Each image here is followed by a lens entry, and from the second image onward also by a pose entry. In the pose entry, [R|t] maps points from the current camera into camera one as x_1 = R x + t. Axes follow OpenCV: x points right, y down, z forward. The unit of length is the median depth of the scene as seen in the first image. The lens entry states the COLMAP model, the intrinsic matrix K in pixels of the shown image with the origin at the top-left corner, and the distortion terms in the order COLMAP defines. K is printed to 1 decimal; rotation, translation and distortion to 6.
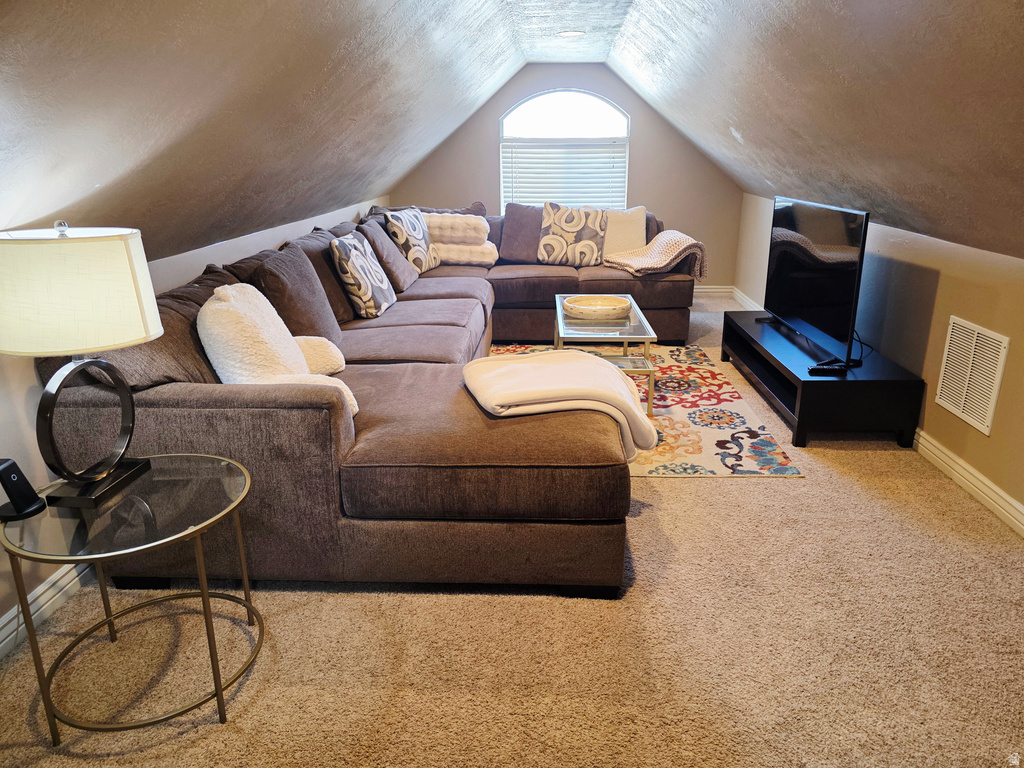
lens RADIAL K [[680.7, 0, 512.8], [0, 680.7, 375.3], [0, 0, 1]] dist [0.084788, -0.088902]
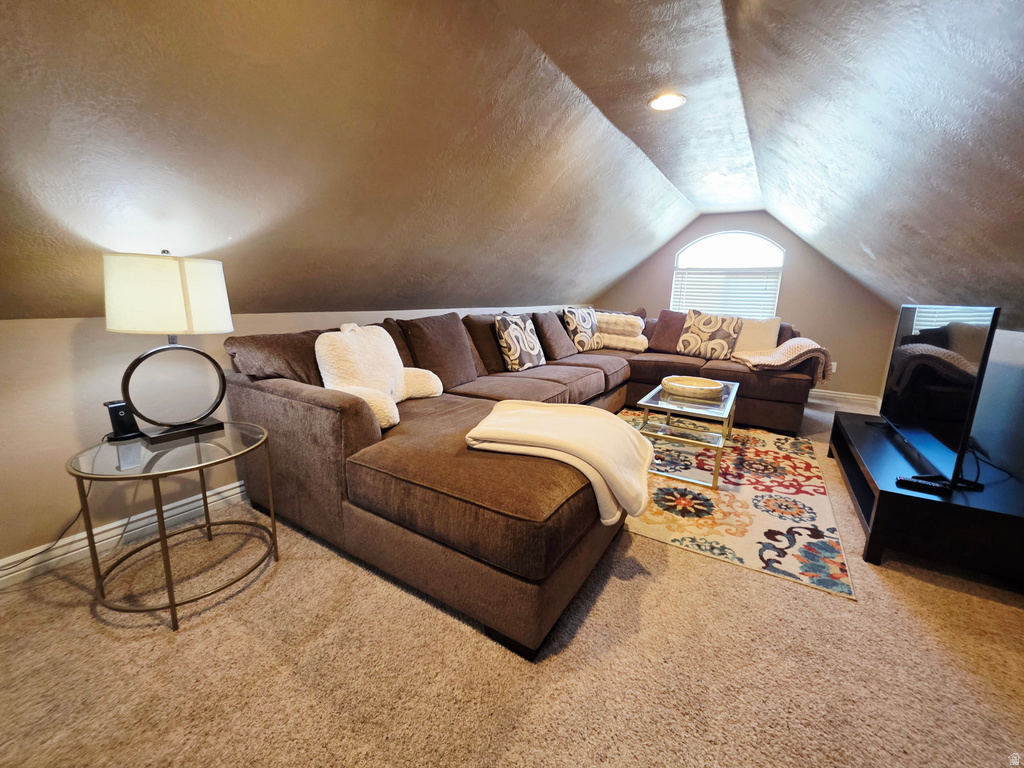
lens RADIAL K [[408.8, 0, 512.8], [0, 408.8, 386.0], [0, 0, 1]] dist [0.002157, 0.000126]
pose [[0.874064, 0.135389, -0.466563, 0.188964], [-0.180017, 0.982277, -0.052204, -0.008789], [0.451227, 0.129619, 0.882946, 0.242247]]
